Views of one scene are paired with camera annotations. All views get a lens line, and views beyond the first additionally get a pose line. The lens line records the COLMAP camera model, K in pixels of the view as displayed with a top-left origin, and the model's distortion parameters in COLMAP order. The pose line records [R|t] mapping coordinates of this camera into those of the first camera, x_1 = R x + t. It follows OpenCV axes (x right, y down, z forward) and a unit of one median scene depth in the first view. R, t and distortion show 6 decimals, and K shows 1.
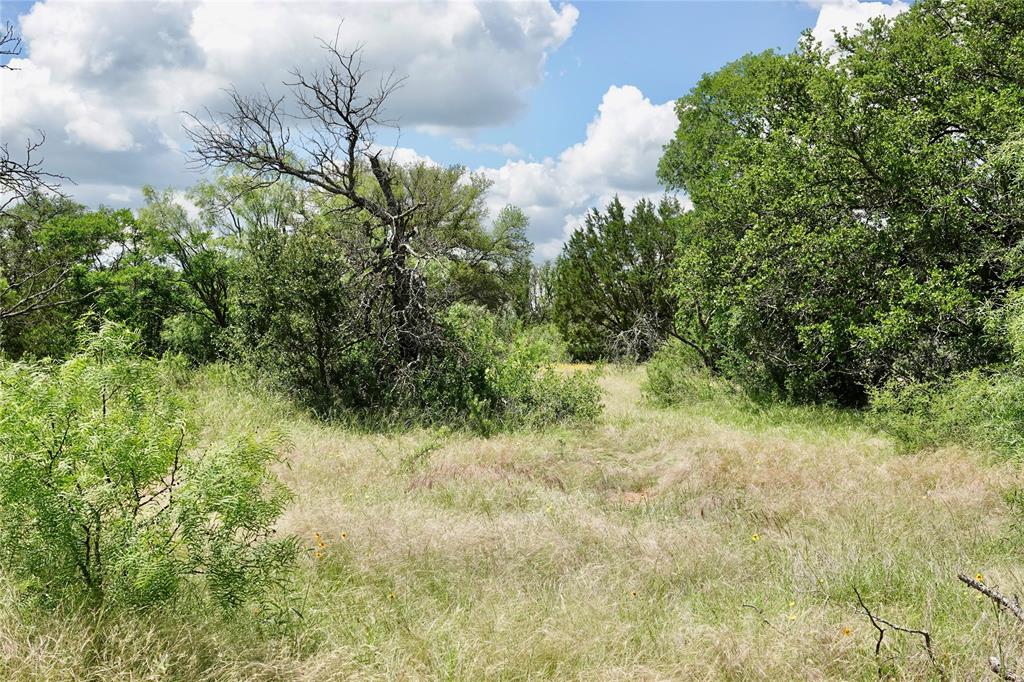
lens RADIAL K [[1472.0, 0, 512.9], [0, 1472.0, 340.7], [0, 0, 1]] dist [0.000419, 0.000000]
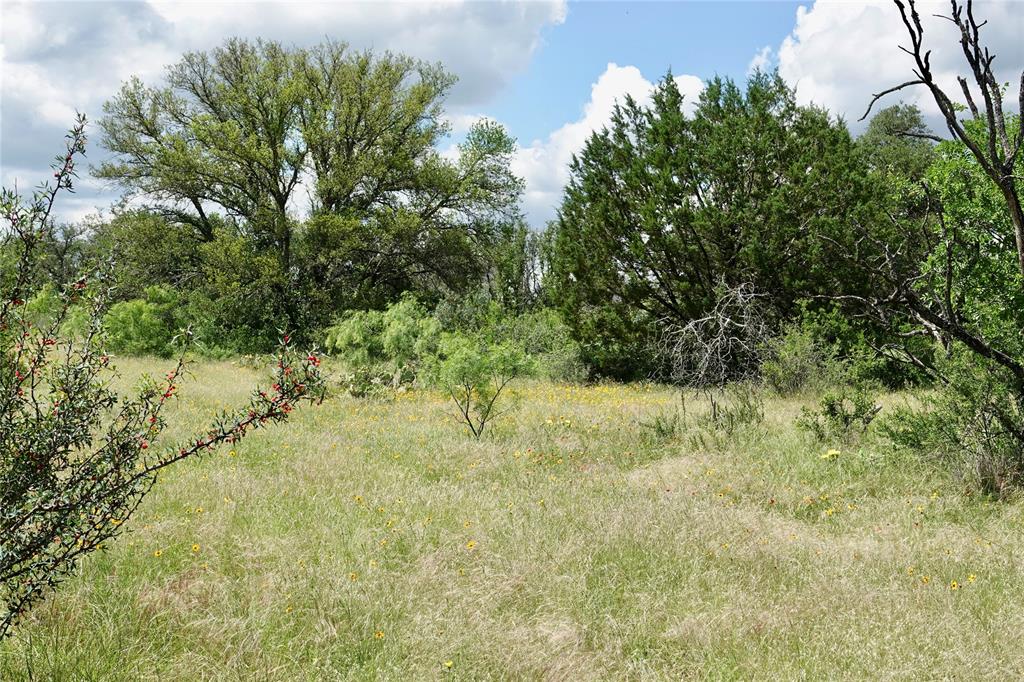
lens RADIAL K [[1472.0, 0, 510.8], [0, 1472.0, 341.1], [0, 0, 1]] dist [0.000419, 0.000000]
pose [[0.999942, -0.005299, -0.009421, 0.016925], [0.005349, 0.999971, 0.005363, -0.002051], [0.009393, -0.005413, 0.999941, 0.455970]]
